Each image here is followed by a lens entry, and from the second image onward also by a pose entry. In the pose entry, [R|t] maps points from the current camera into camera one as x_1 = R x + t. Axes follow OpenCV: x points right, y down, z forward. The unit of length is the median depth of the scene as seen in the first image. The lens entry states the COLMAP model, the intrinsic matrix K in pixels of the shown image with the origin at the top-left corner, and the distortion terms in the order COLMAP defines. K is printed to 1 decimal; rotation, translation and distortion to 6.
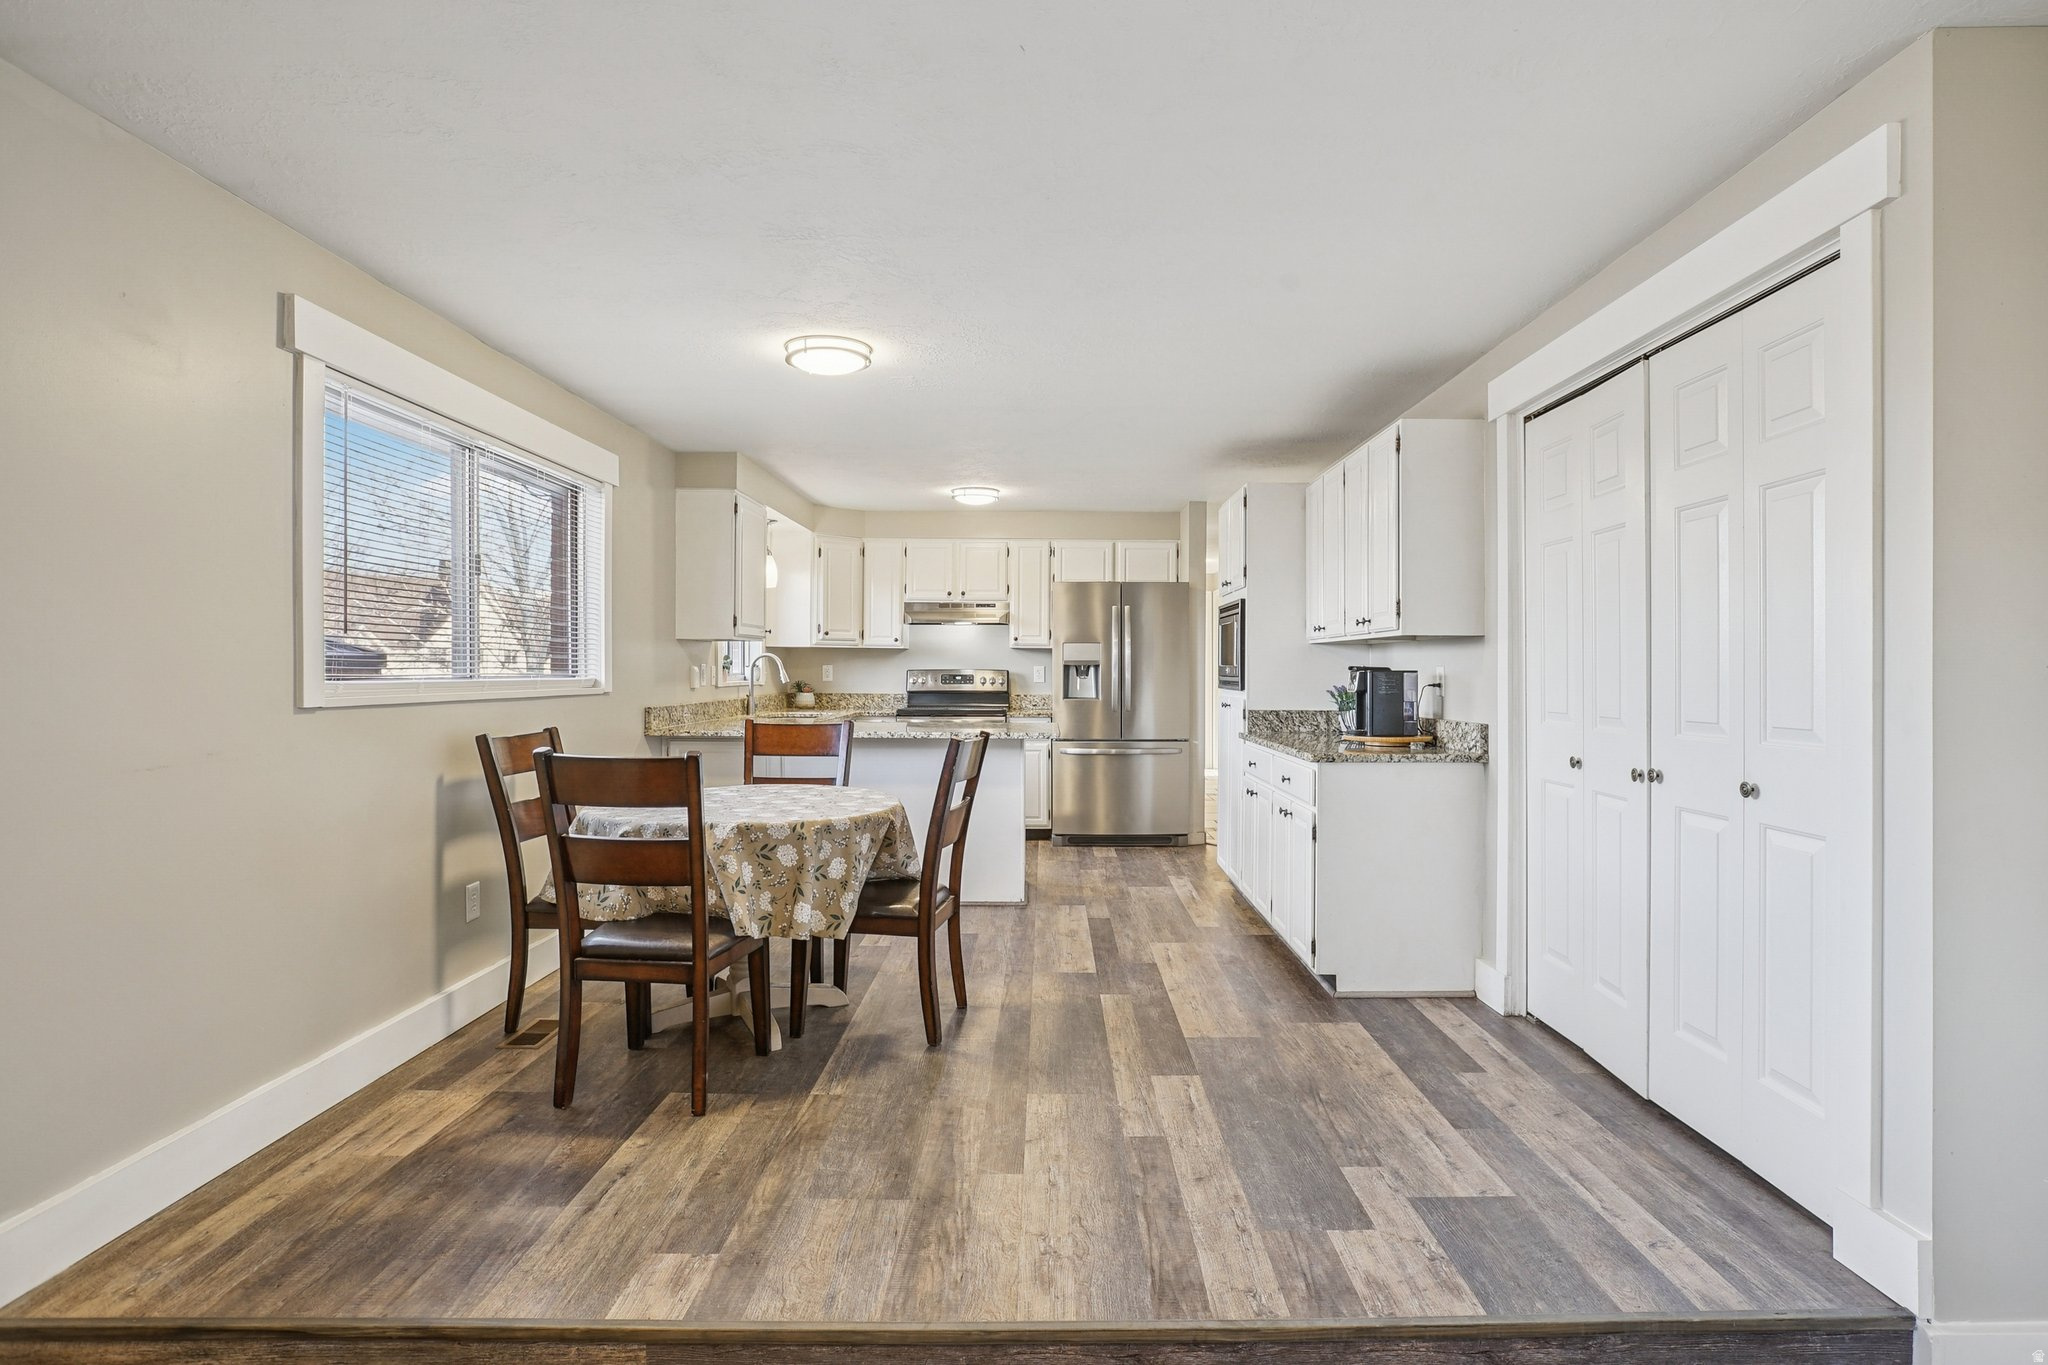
lens RADIAL K [[1035.8, 0, 1067.2], [0, 1035.8, 684.6], [0, 0, 1]] dist [-0.051728, 0.027637]
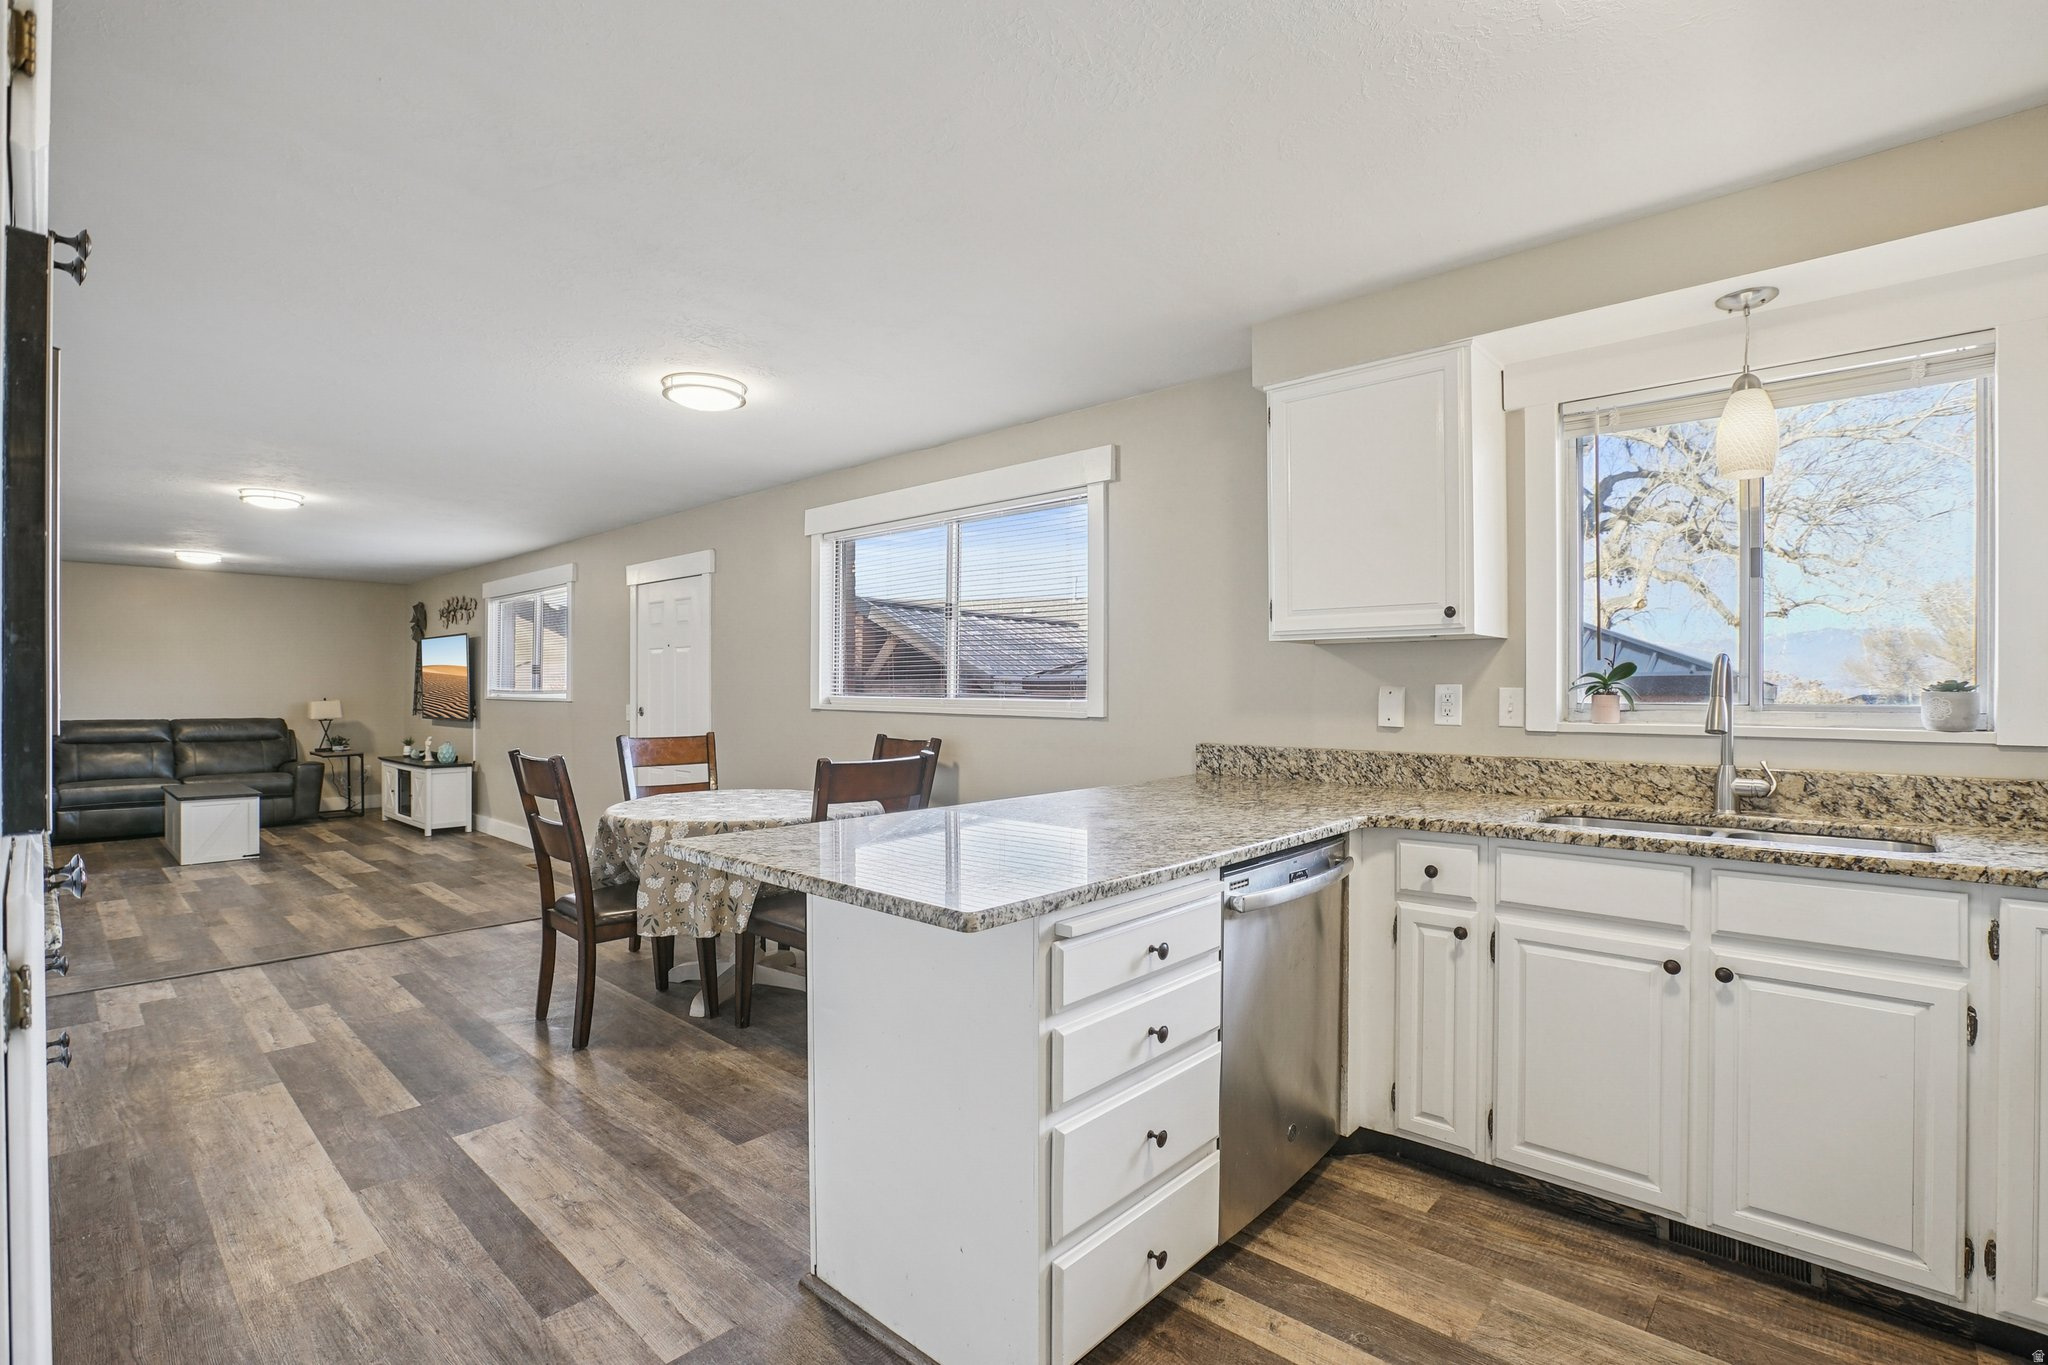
lens RADIAL K [[956.4, 0, 1046.0], [0, 956.4, 682.3], [0, 0, 1]] dist [-0.053019, 0.023219]
pose [[-0.684093, -0.001404, -0.729394, 0.117208], [-0.012156, 0.999881, 0.009476, -0.018326], [0.729294, 0.015348, -0.684028, 0.951784]]
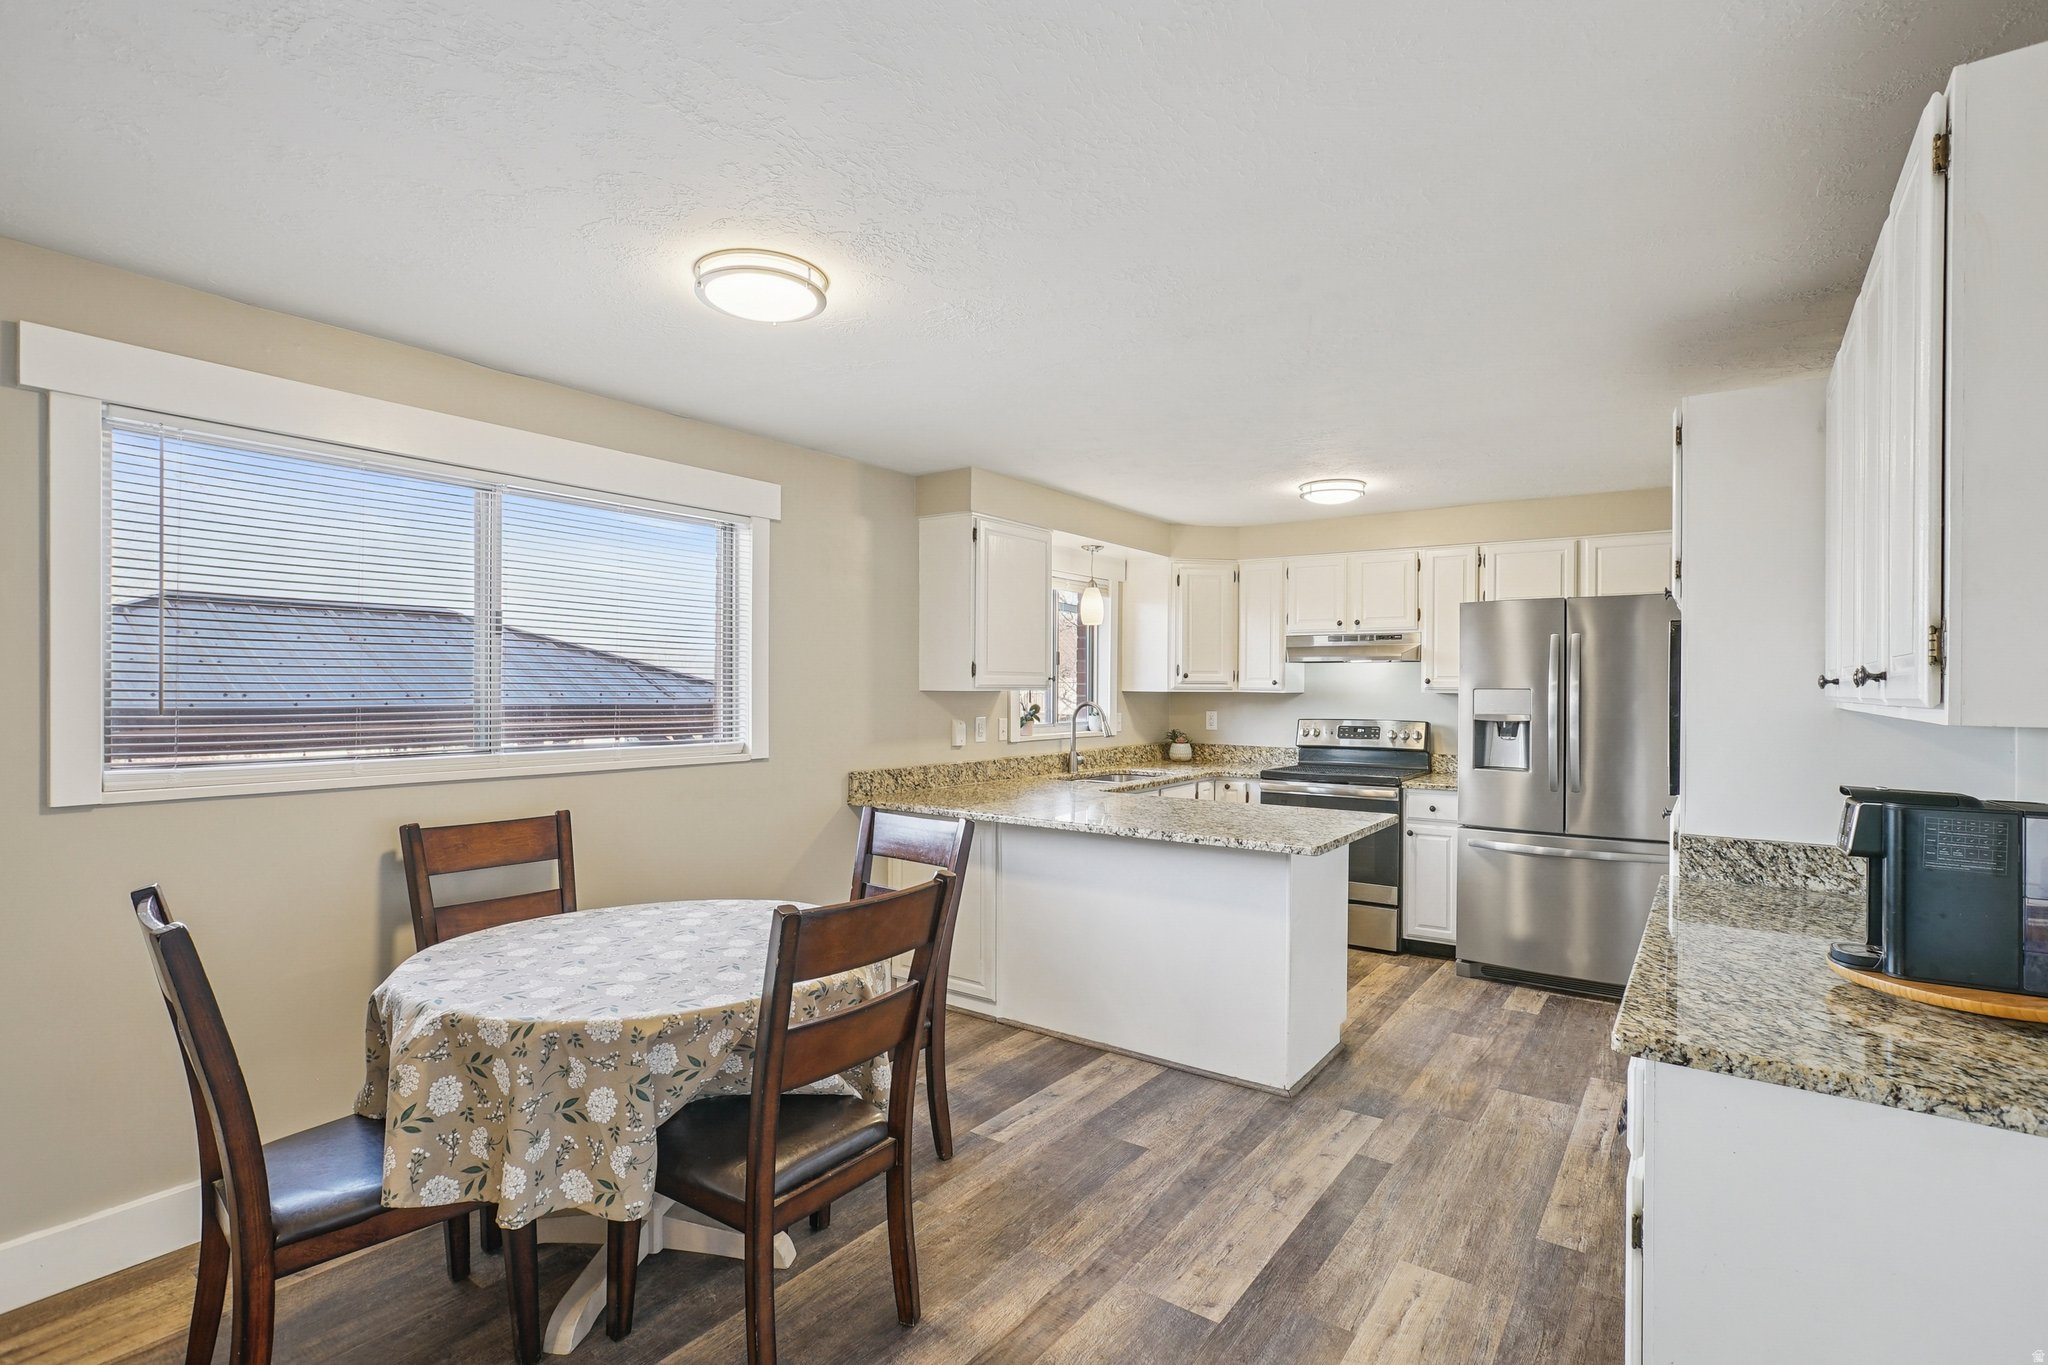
lens RADIAL K [[972.8, 0, 1066.9], [0, 972.8, 687.1], [0, 0, 1]] dist [0.018668, 0.000311]
pose [[0.818762, 0.001646, -0.574130, 0.144679], [-0.013088, 0.999790, -0.015798, -0.026604], [0.573983, 0.020449, 0.818611, 0.294386]]
